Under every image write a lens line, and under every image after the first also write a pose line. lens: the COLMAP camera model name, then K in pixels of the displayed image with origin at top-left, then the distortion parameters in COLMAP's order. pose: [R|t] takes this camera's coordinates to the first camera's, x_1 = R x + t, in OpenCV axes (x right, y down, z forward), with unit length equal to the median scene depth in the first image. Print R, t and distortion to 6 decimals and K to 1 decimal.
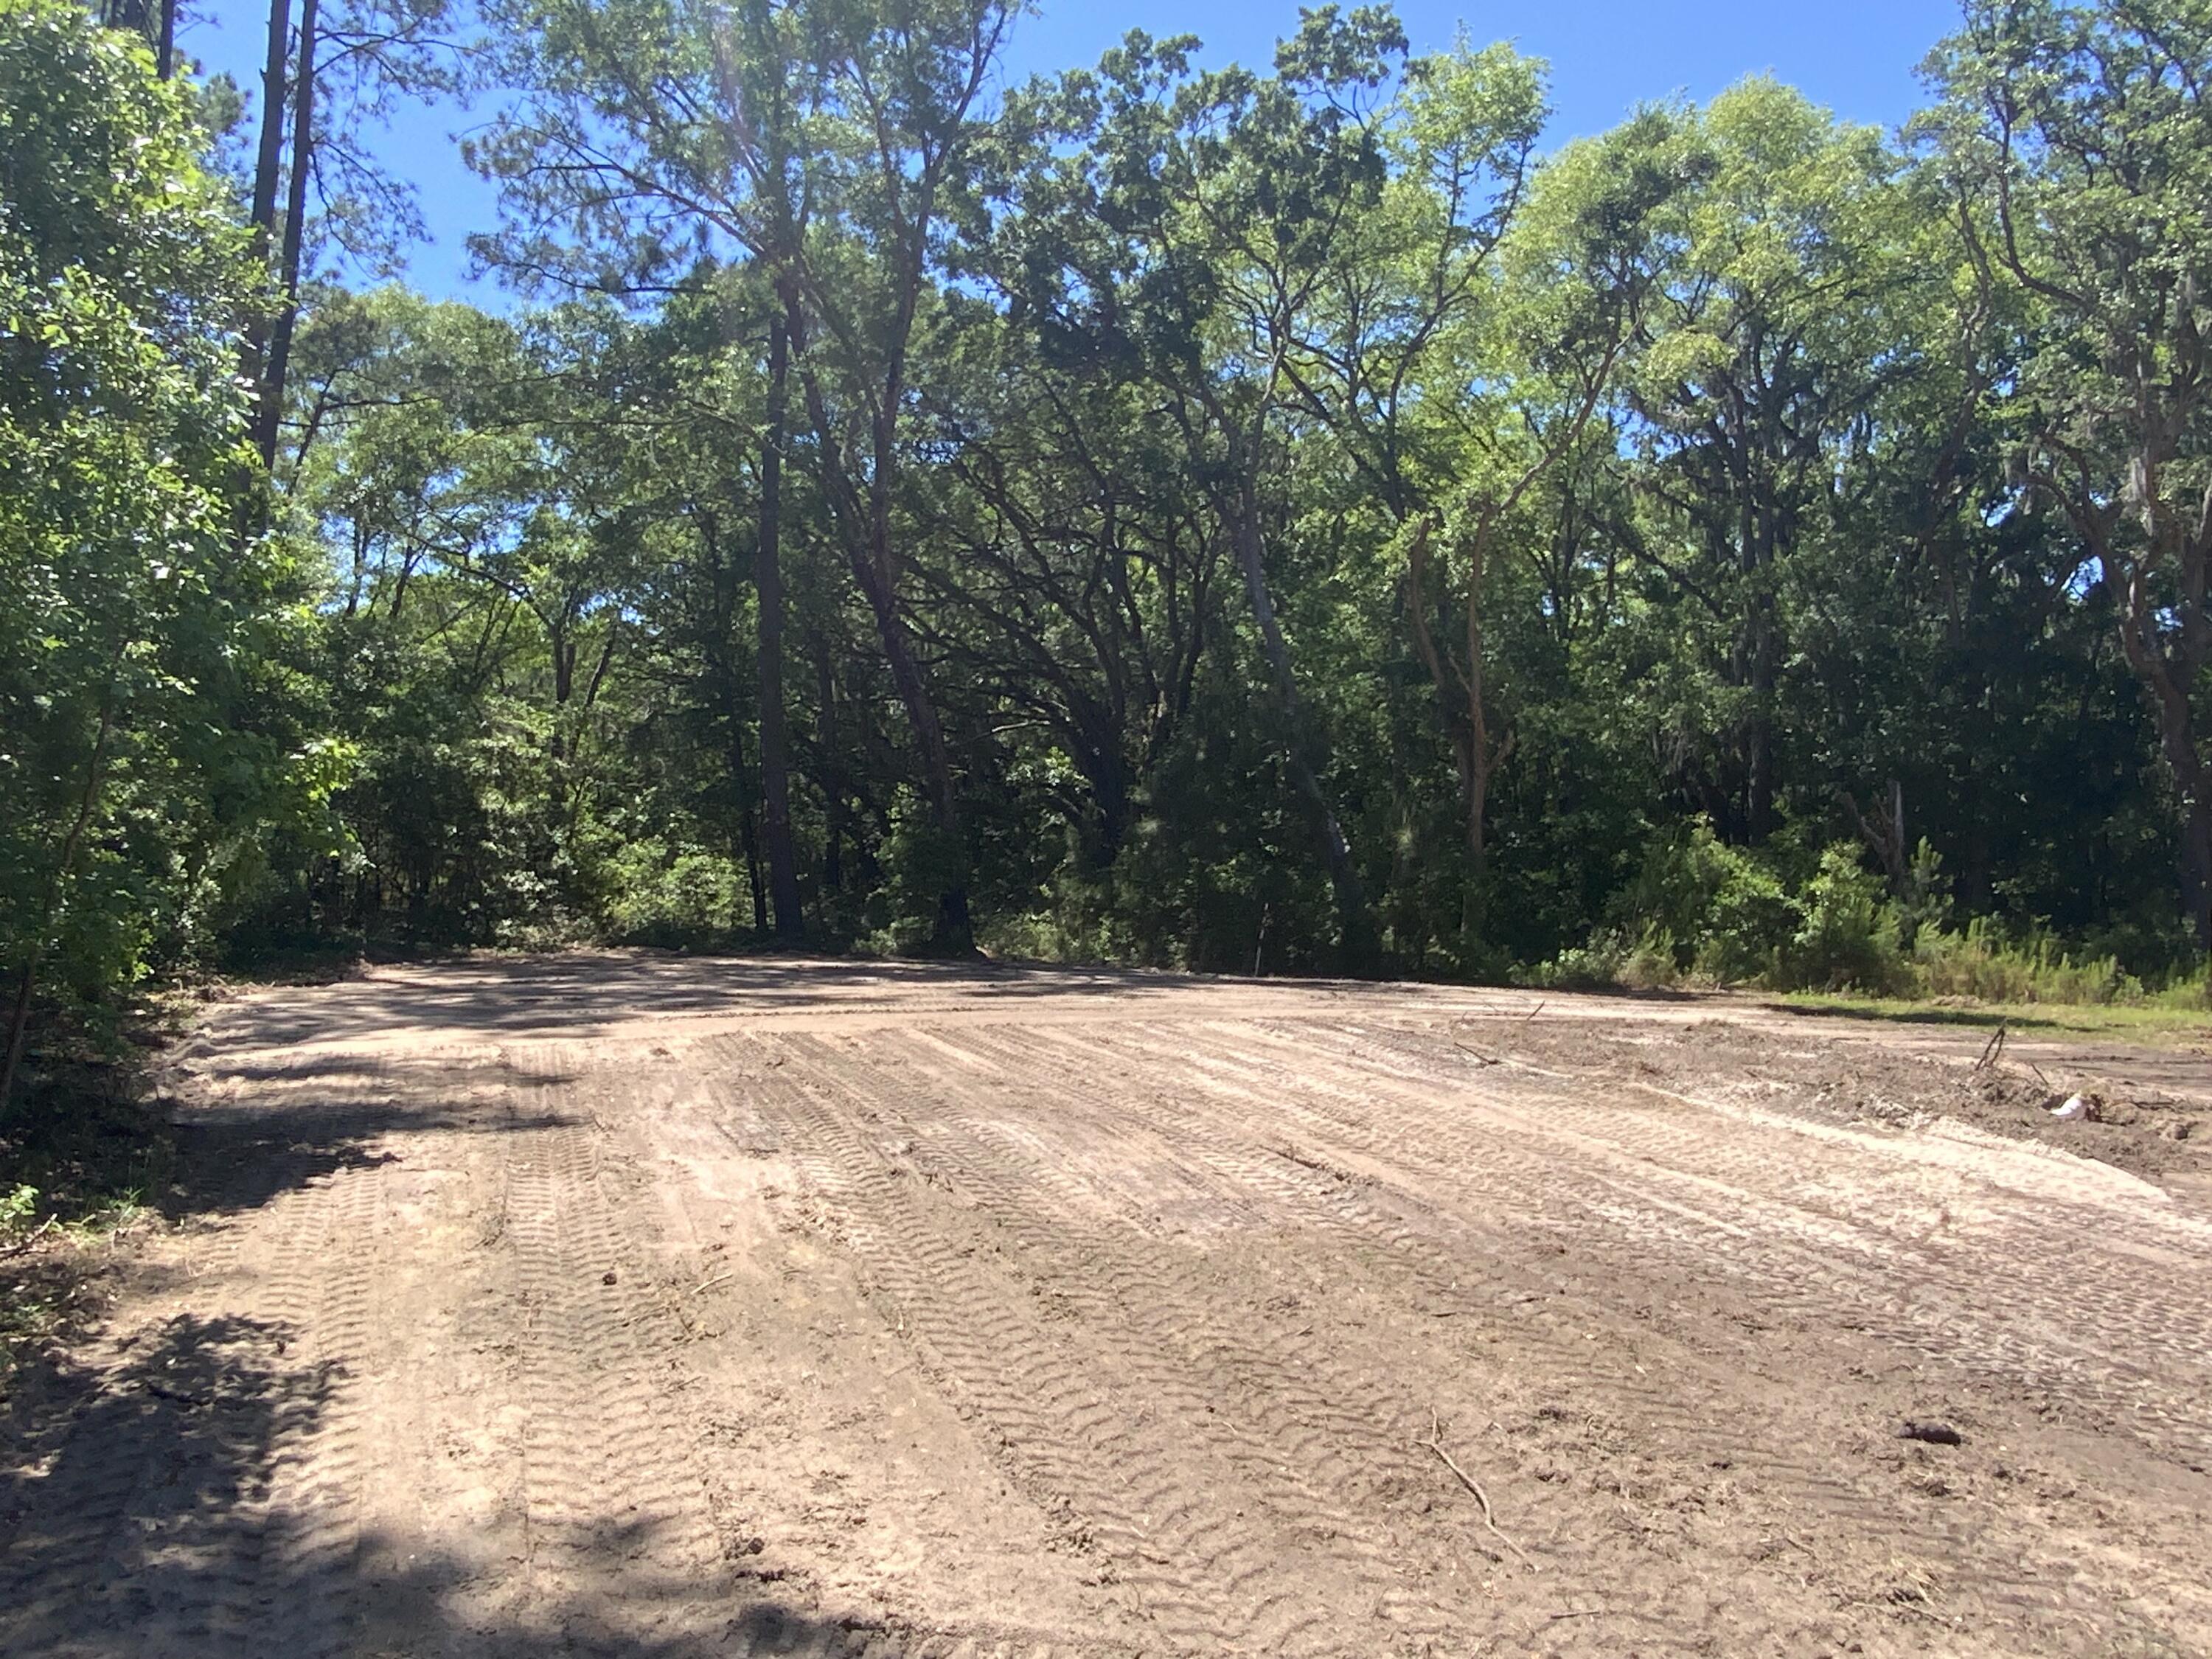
lens RADIAL K [[1575.5, 0, 1106.0], [0, 1575.5, 829.5], [0, 0, 1]] dist [0.075074, -0.104326]
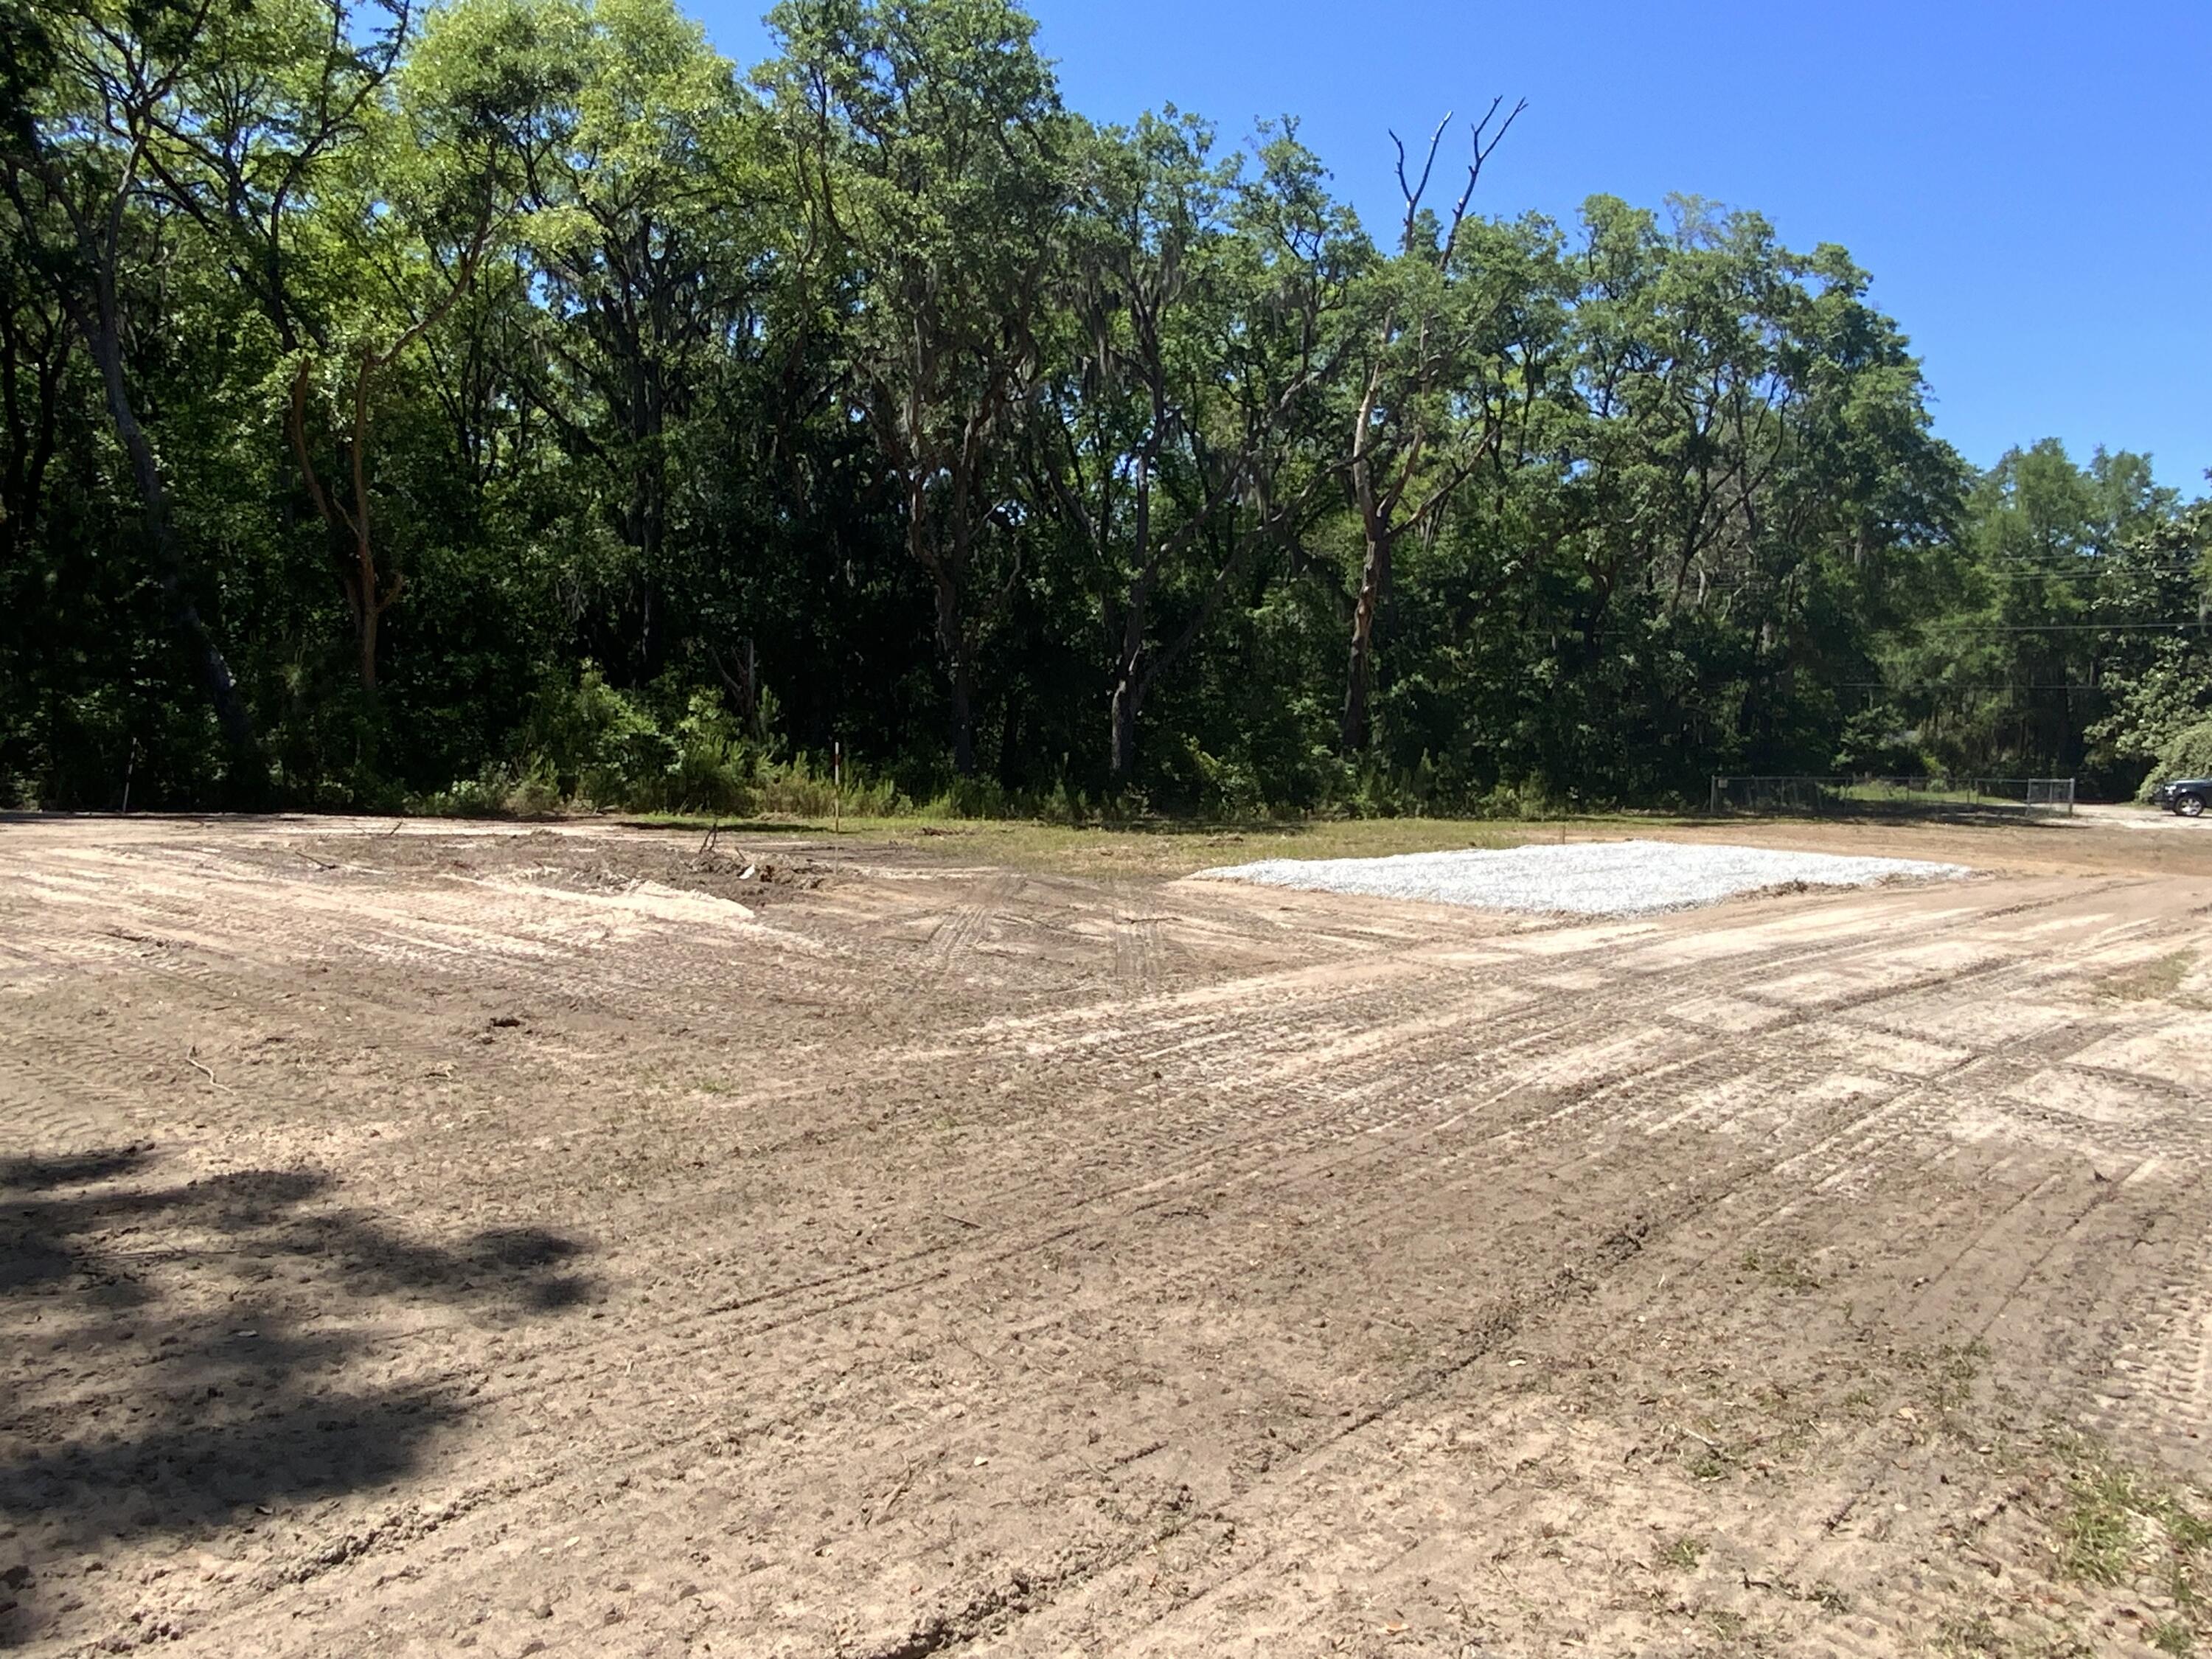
lens RADIAL K [[1575.5, 0, 1106.0], [0, 1575.5, 829.5], [0, 0, 1]] dist [0.075074, -0.104326]
pose [[0.804848, -0.030893, 0.592676, -0.000138], [-0.029552, 0.995319, 0.092011, -0.004794], [-0.592745, -0.091570, 0.800168, -0.141011]]
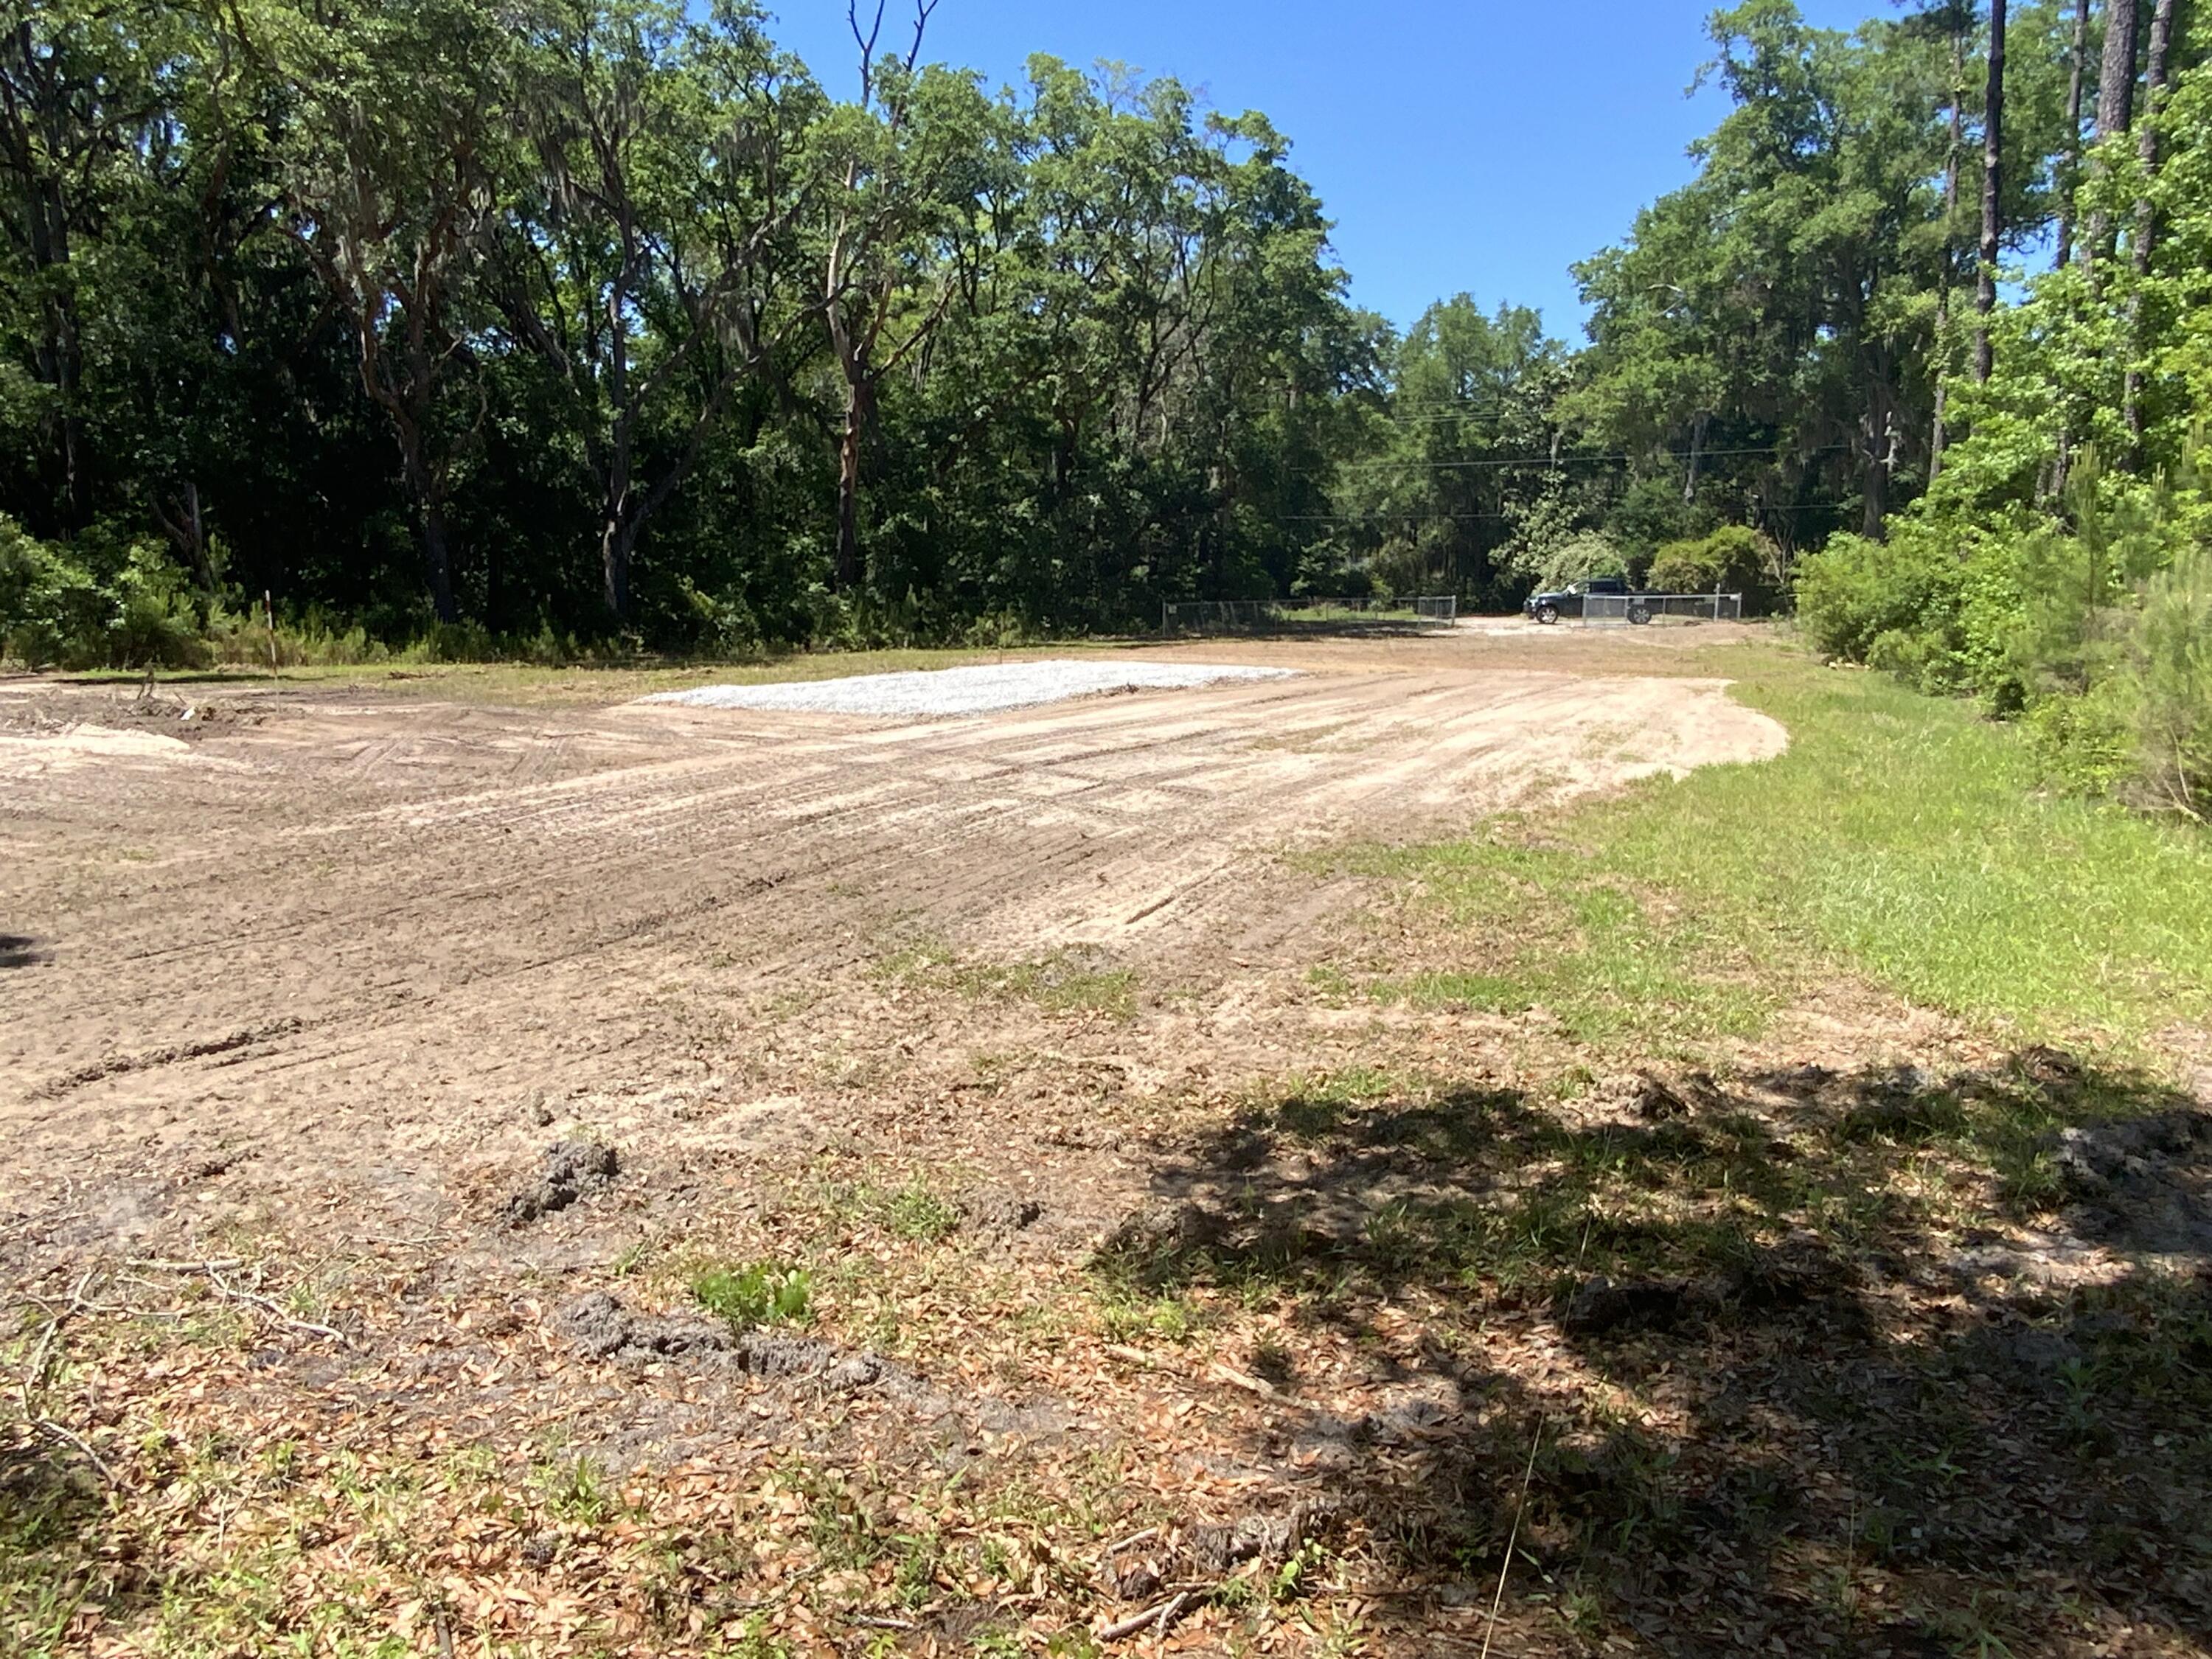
lens RADIAL K [[1575.5, 0, 1106.0], [0, 1575.5, 829.5], [0, 0, 1]] dist [0.075074, -0.104326]
pose [[0.609855, -0.139944, 0.780060, -0.041190], [-0.013965, 0.982235, 0.187133, -0.010798], [-0.792390, -0.125017, 0.597066, -0.272375]]
